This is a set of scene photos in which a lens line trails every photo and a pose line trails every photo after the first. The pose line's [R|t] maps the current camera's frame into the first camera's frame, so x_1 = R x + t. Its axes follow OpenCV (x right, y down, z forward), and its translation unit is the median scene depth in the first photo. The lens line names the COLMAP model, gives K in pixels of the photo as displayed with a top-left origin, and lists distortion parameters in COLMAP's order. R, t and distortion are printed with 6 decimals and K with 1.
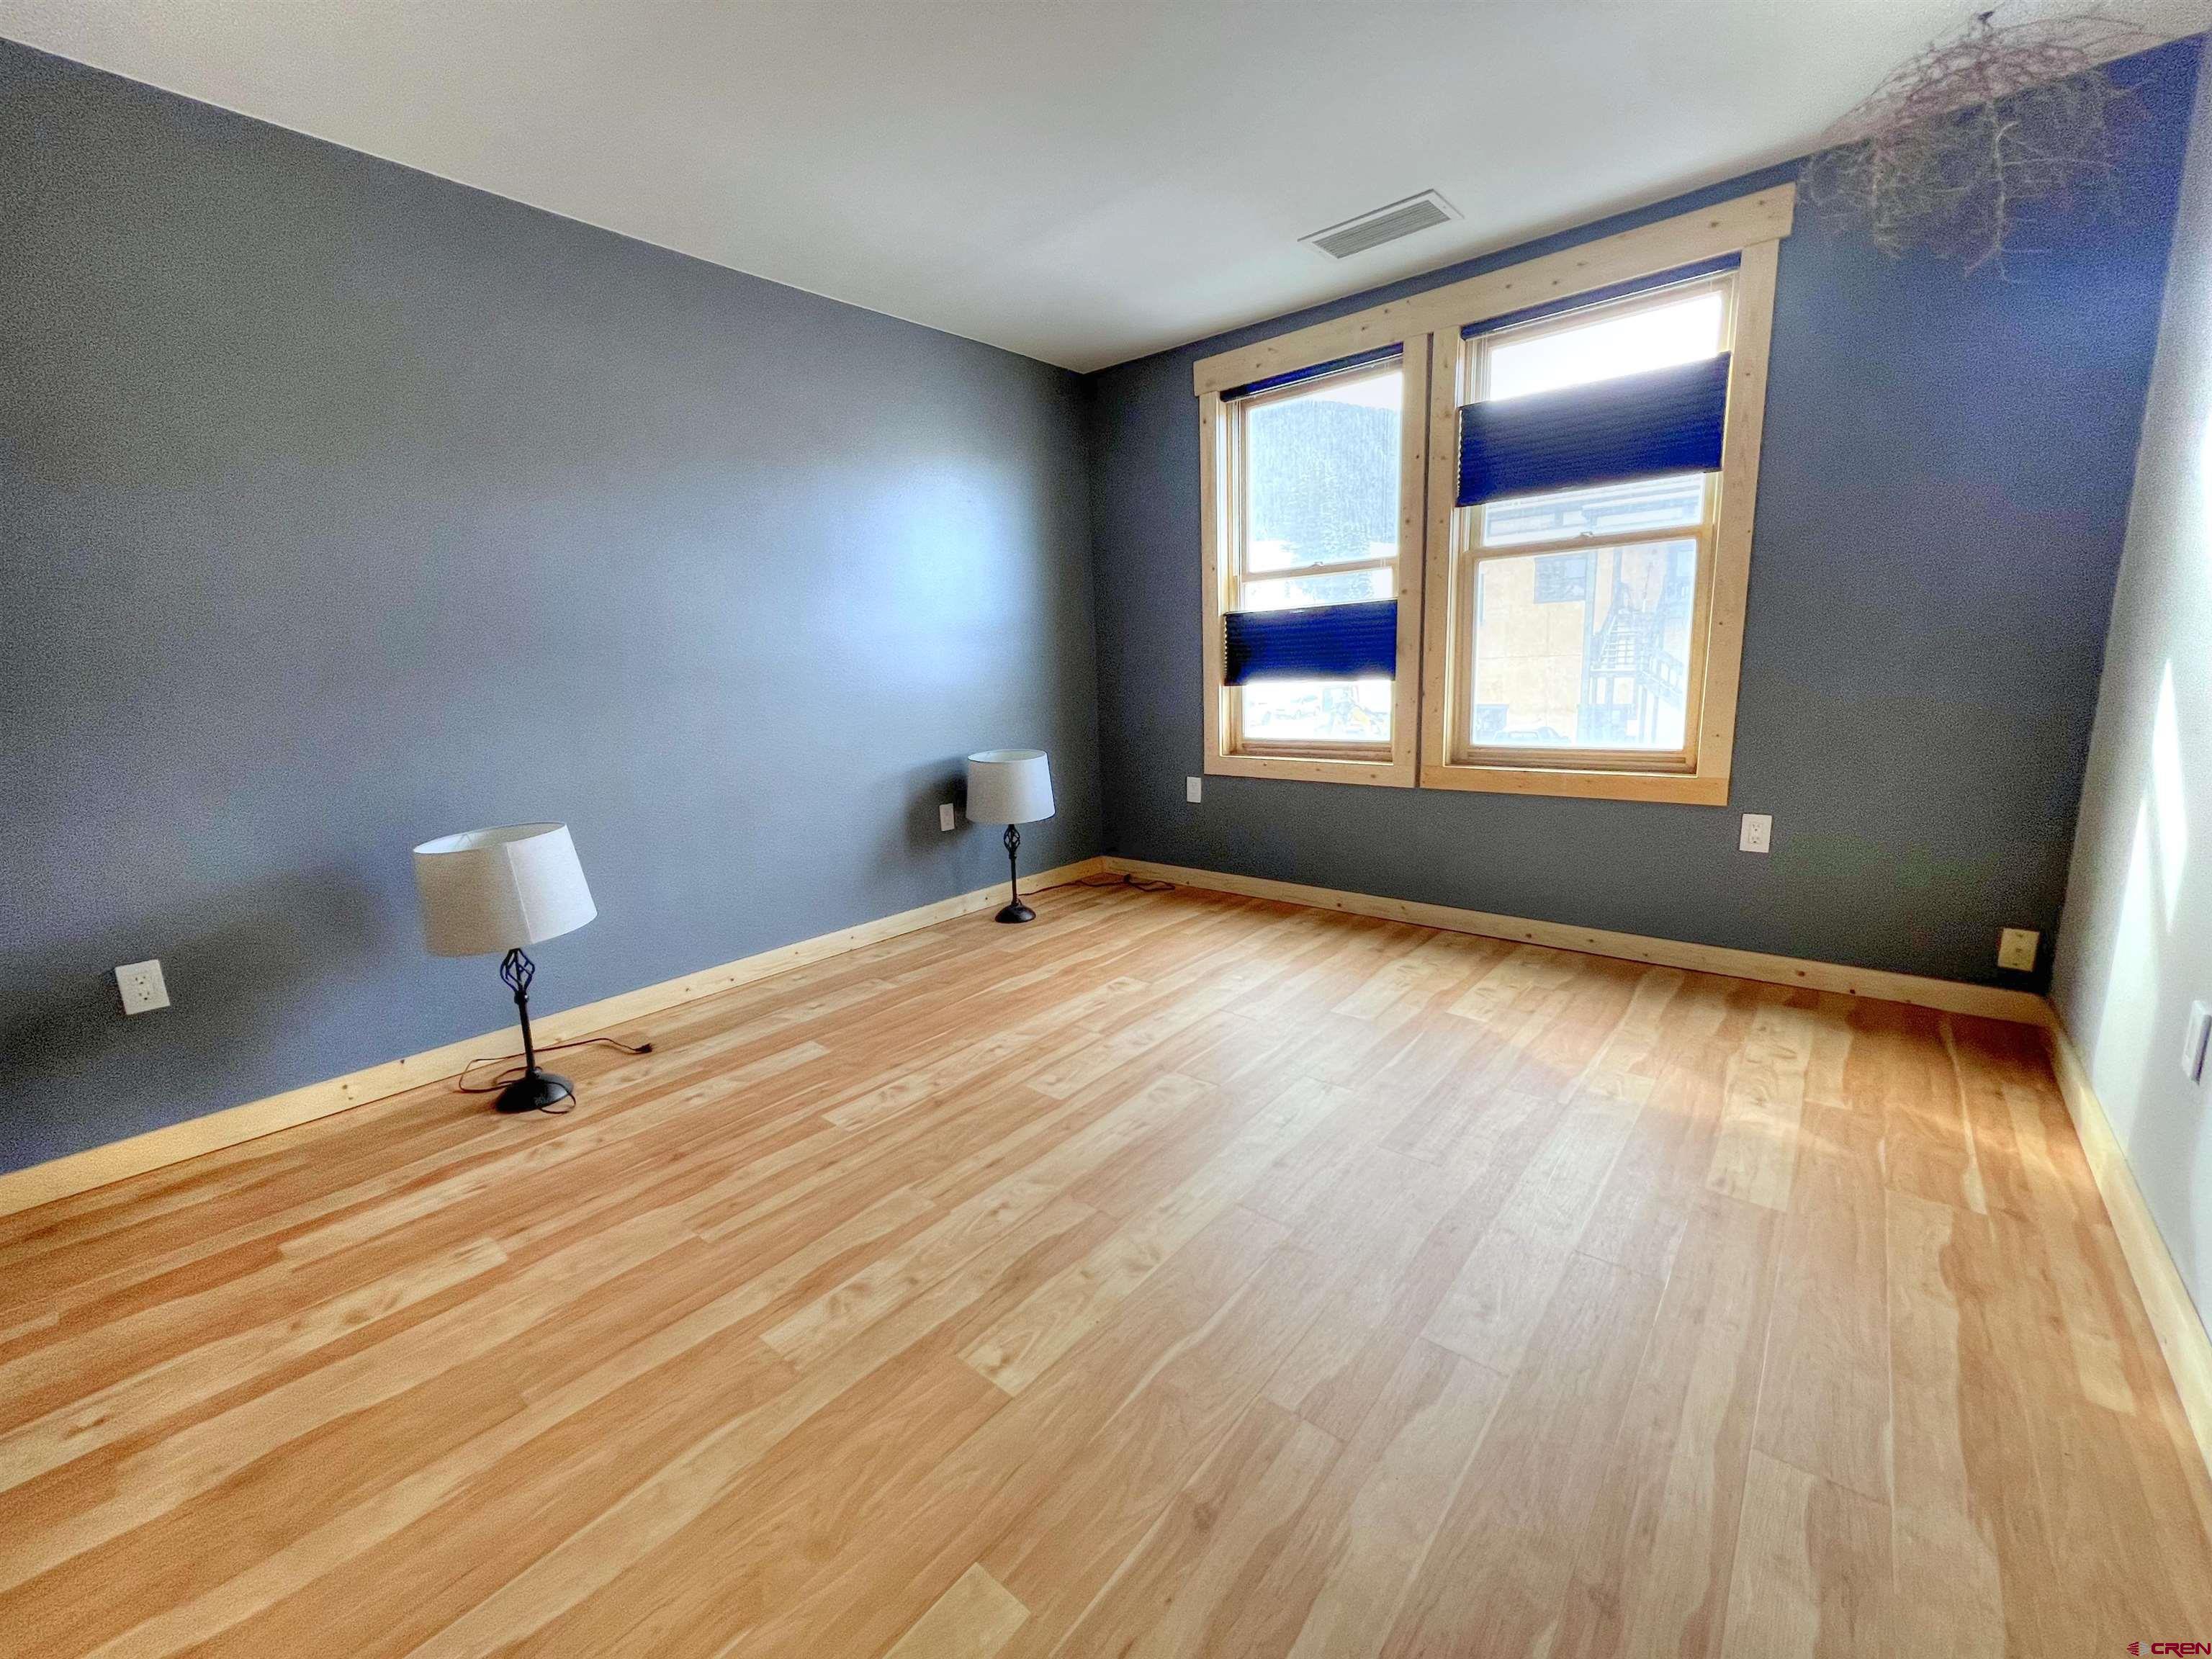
lens RADIAL K [[890.0, 0, 1105.6], [0, 890.0, 828.1], [0, 0, 1]] dist [0.010592, 0.000101]
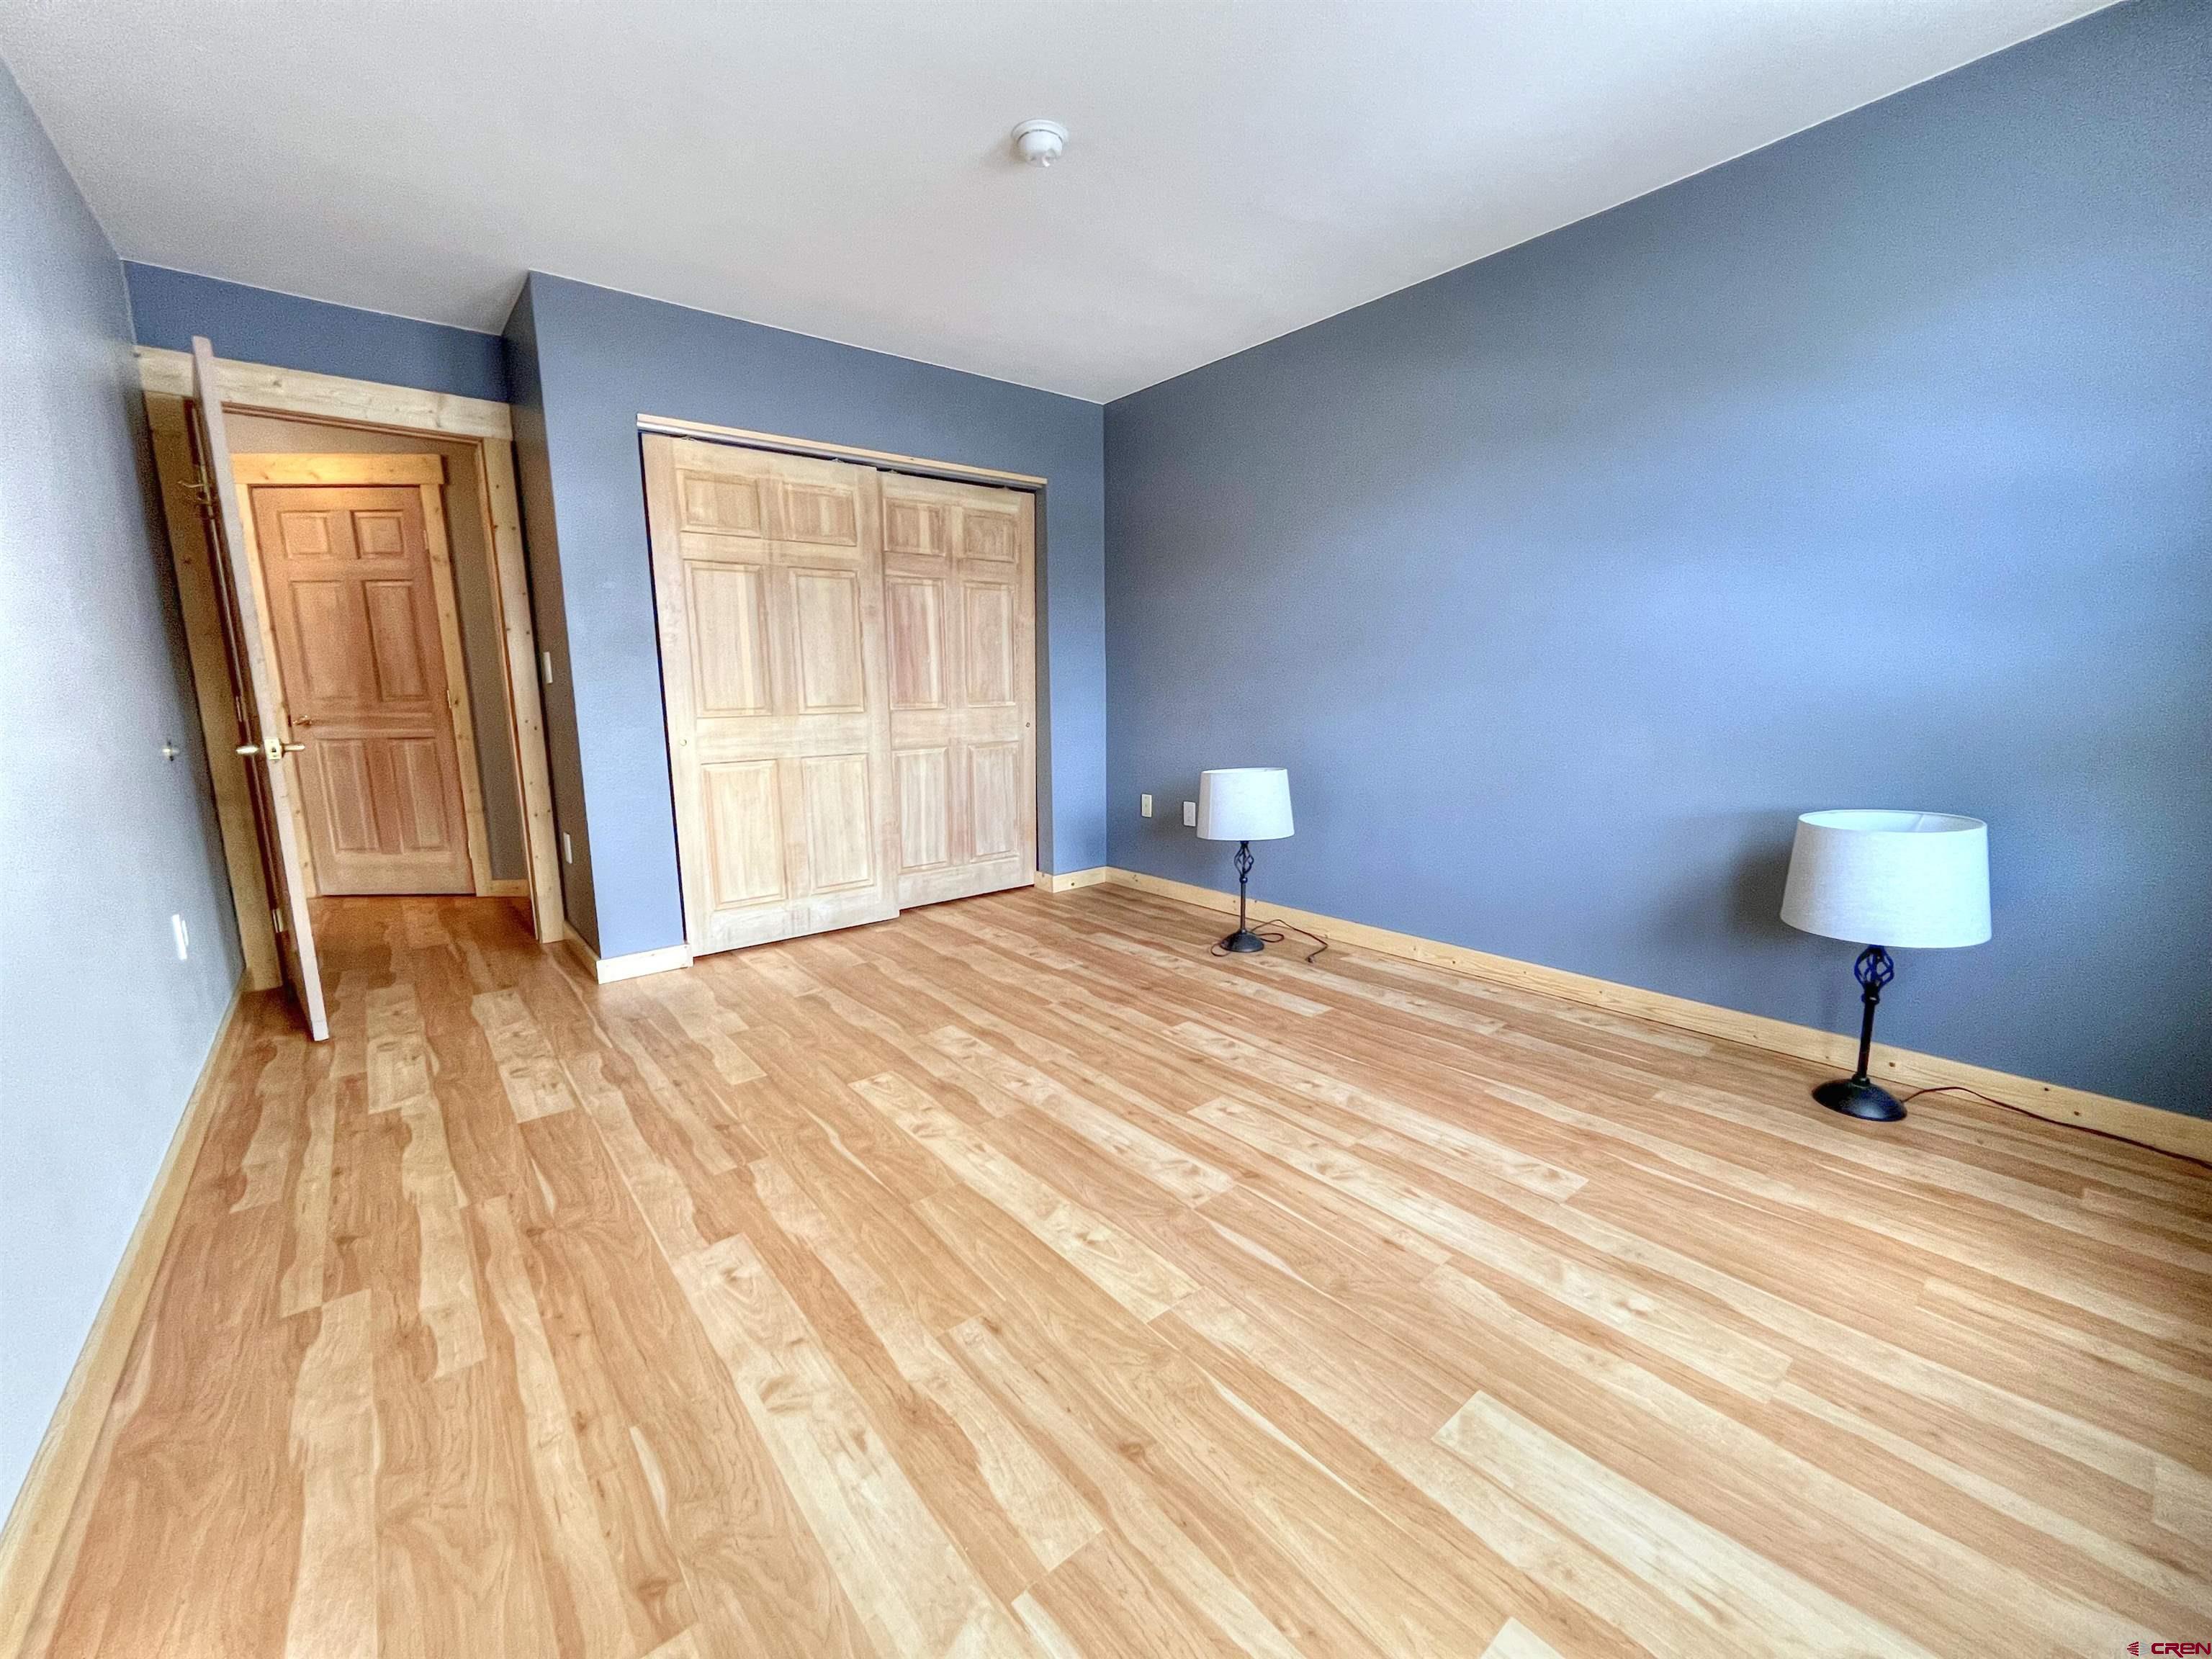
lens RADIAL K [[890.0, 0, 1125.7], [0, 890.0, 828.7], [0, 0, 1]] dist [0.010592, 0.000101]
pose [[-0.161585, 0.202746, -0.965807, 0.822031], [-0.160887, 0.960163, 0.228479, -0.208562], [0.973656, 0.192304, -0.122529, 0.947294]]
